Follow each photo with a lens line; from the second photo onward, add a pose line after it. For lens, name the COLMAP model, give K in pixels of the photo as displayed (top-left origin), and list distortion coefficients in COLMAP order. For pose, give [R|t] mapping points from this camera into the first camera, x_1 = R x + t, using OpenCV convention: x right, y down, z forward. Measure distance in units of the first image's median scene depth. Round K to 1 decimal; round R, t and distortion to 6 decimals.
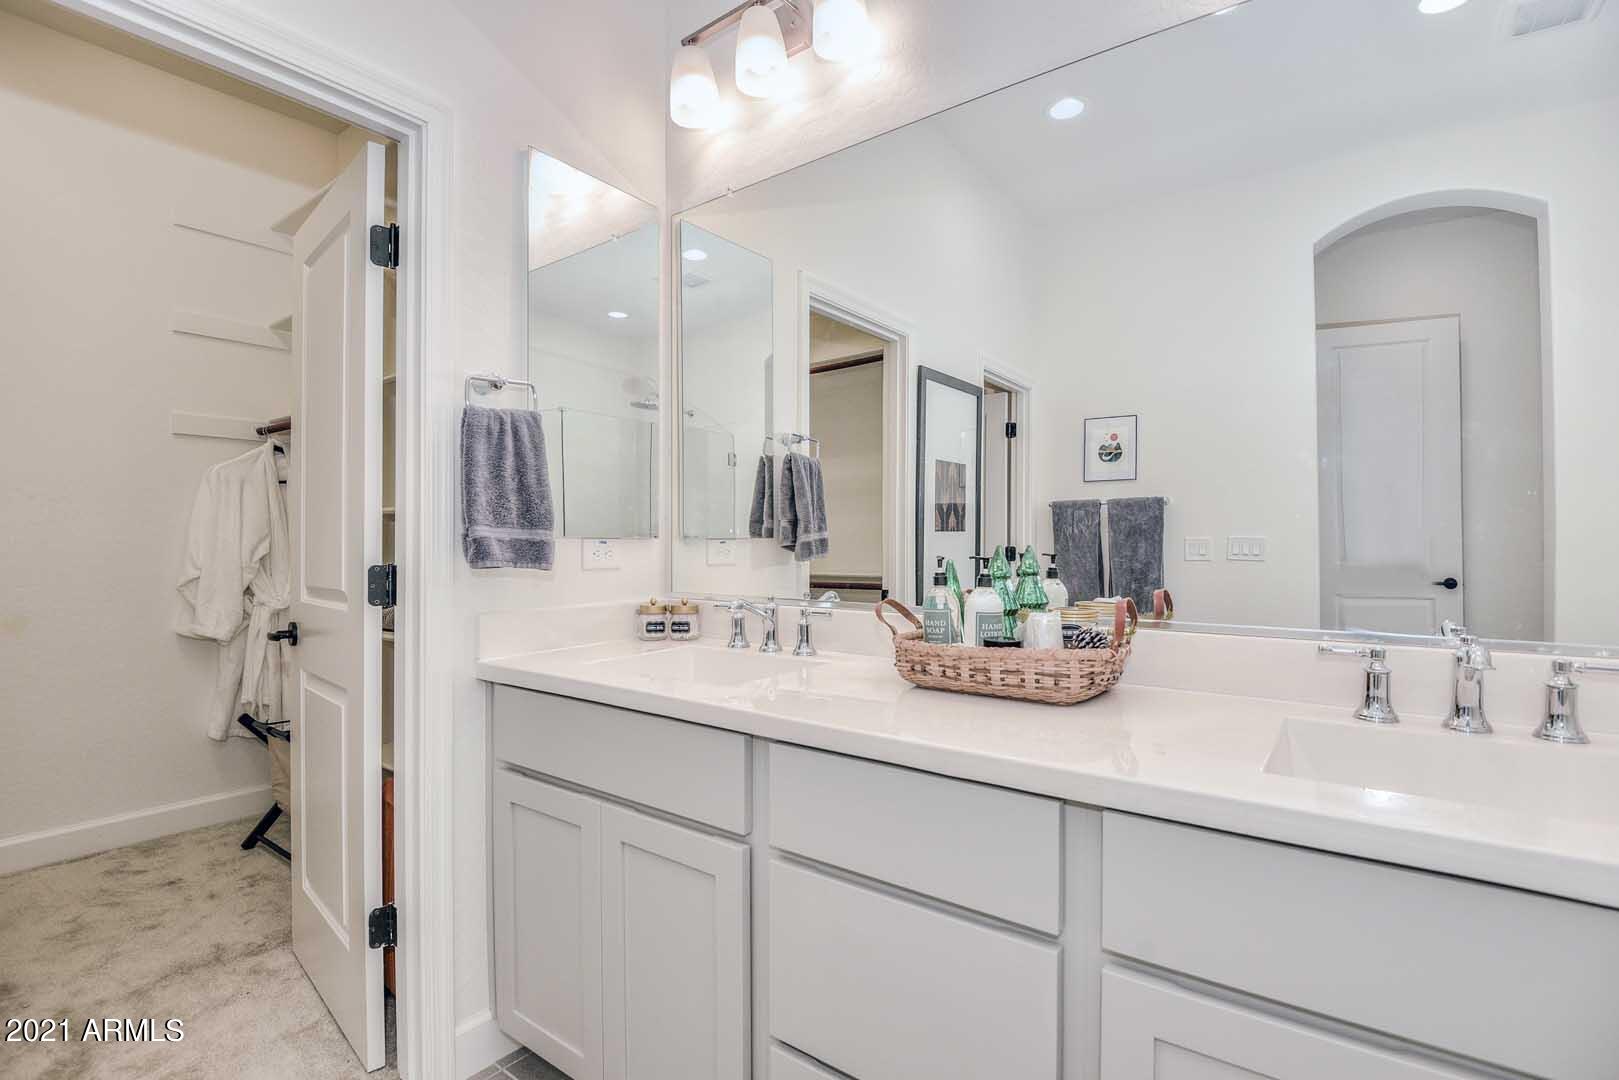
lens RADIAL K [[747.6, 0, 801.6], [0, 747.6, 535.6], [0, 0, 1]] dist [-0.002494, -0.000713]
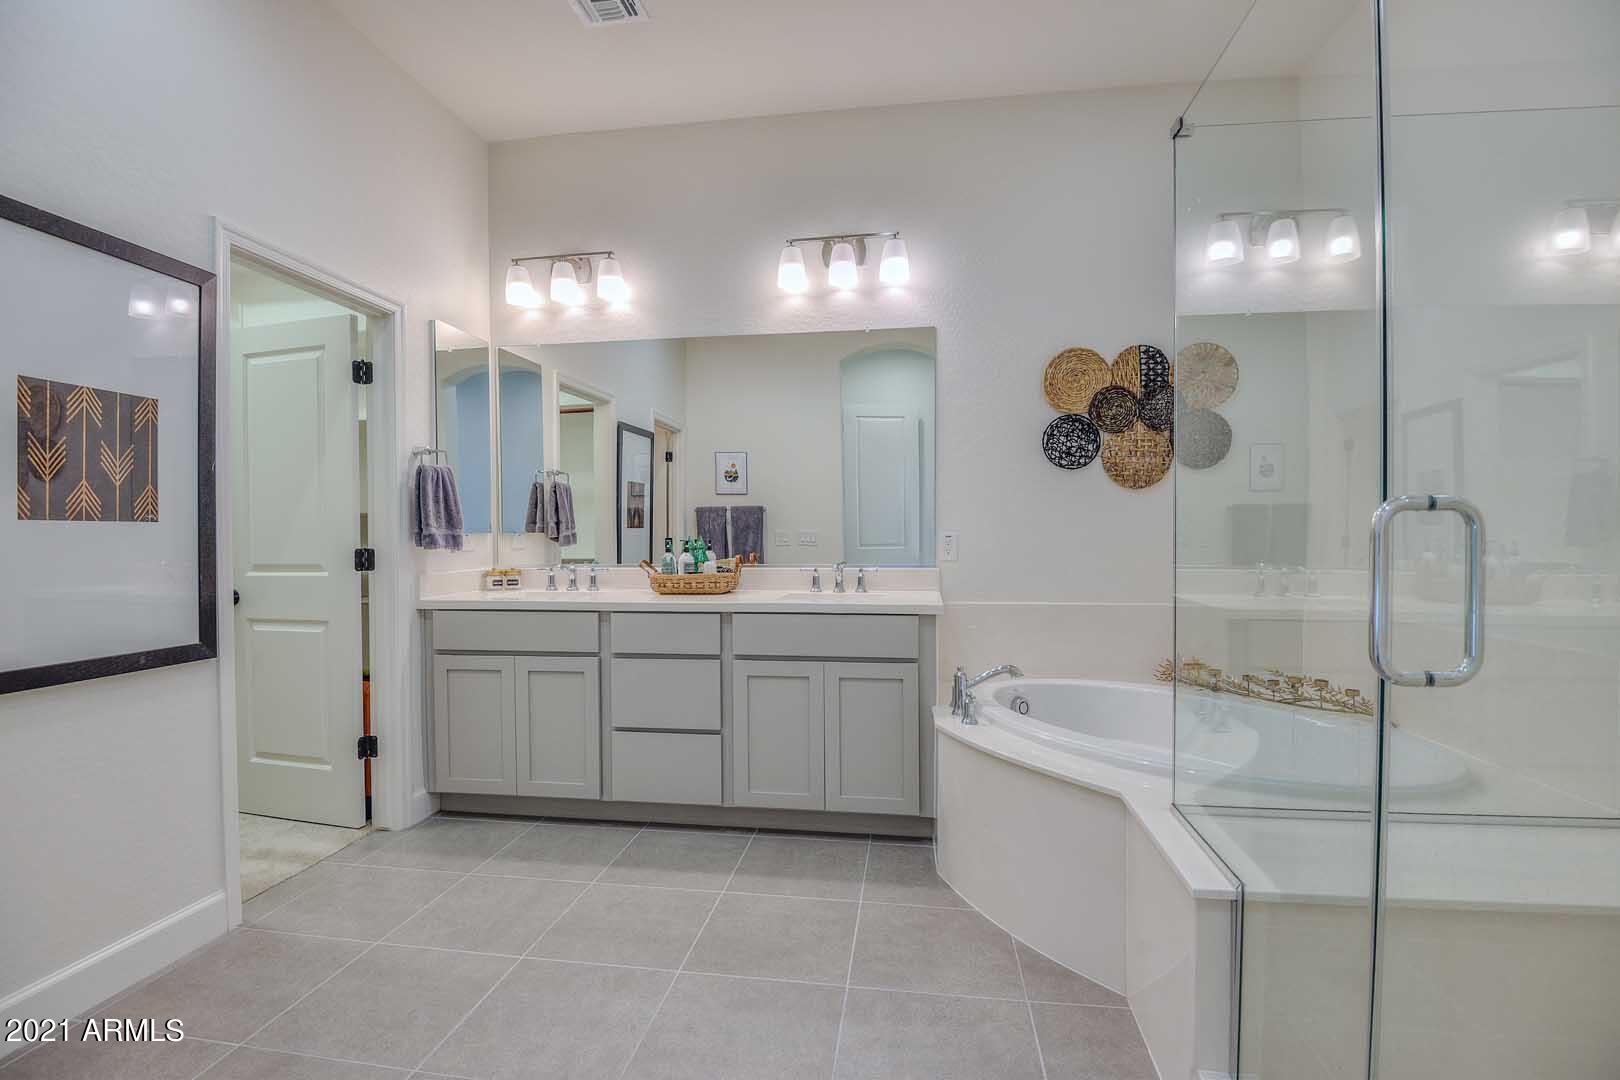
lens RADIAL K [[748.0, 0, 802.1], [0, 748.0, 535.6], [0, 0, 1]] dist [-0.002494, -0.000713]
pose [[0.883857, -0.007948, 0.467690, -0.379438], [0.003765, 0.999944, 0.009879, -0.005654], [-0.467742, -0.006971, 0.883837, -0.901005]]
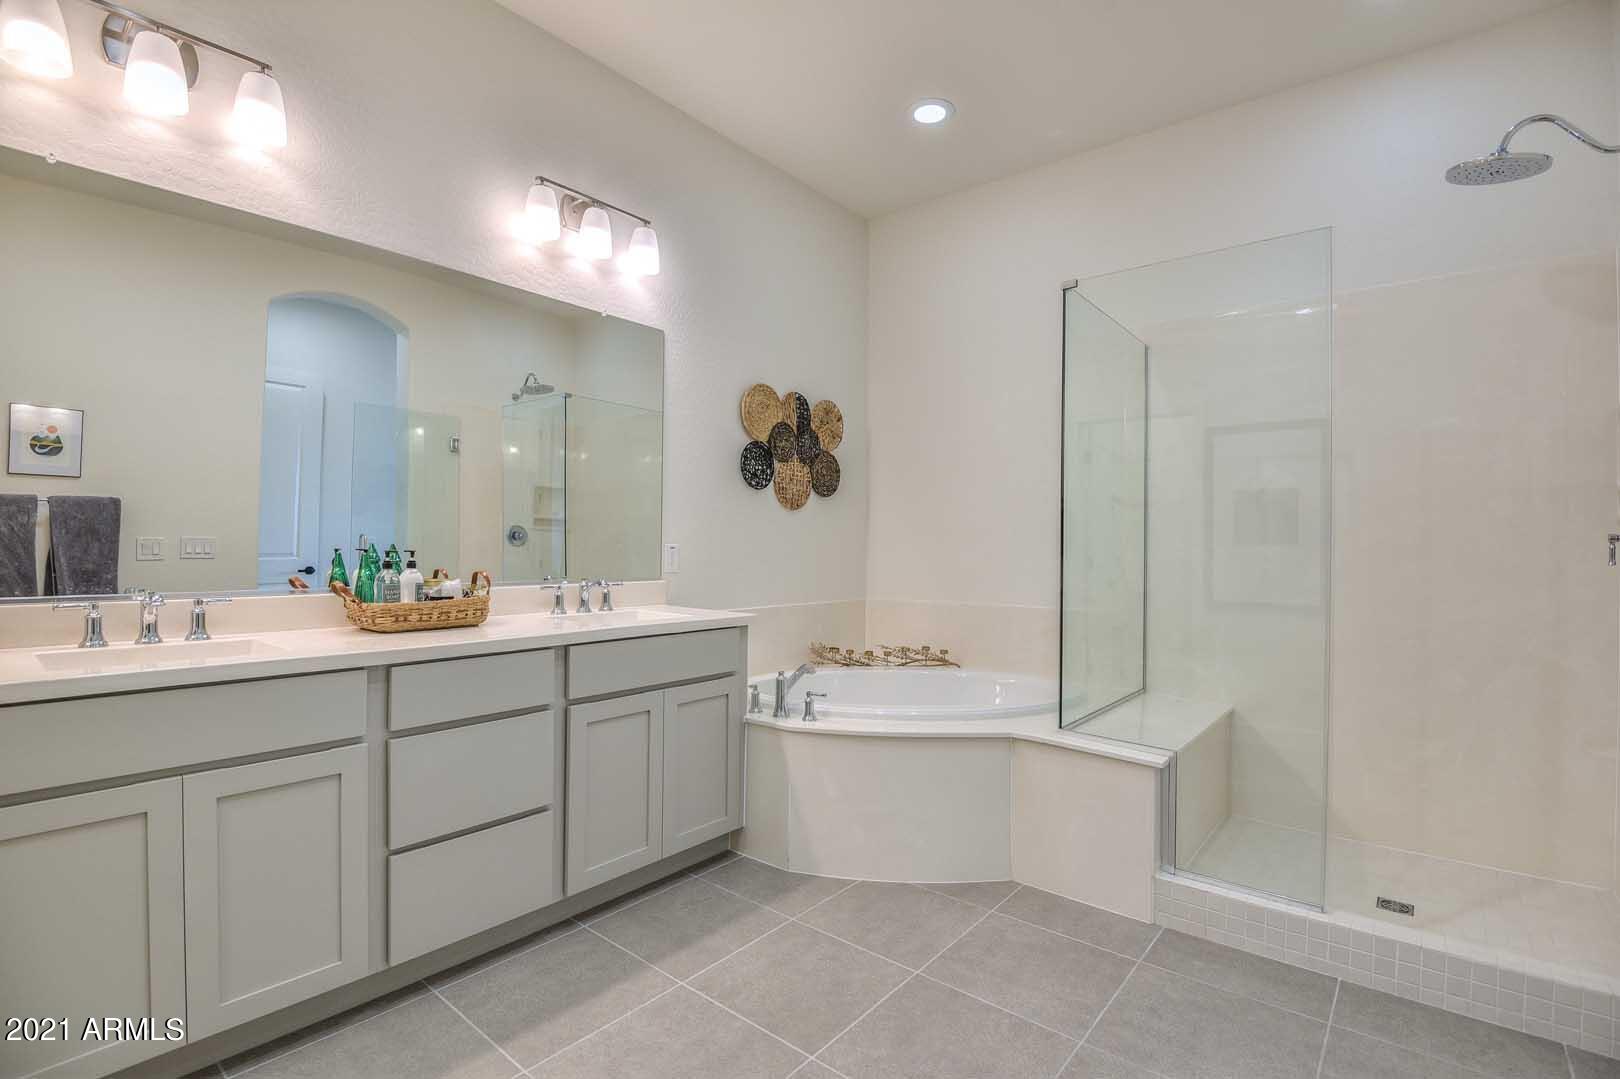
lens RADIAL K [[748.0, 0, 802.1], [0, 748.0, 535.1], [0, 0, 1]] dist [-0.002494, -0.000713]
pose [[0.060300, 0.015073, 0.998066, -0.917874], [-0.011391, 0.999831, -0.014411, 0.005550], [-0.998115, -0.010500, 0.060462, 0.021963]]
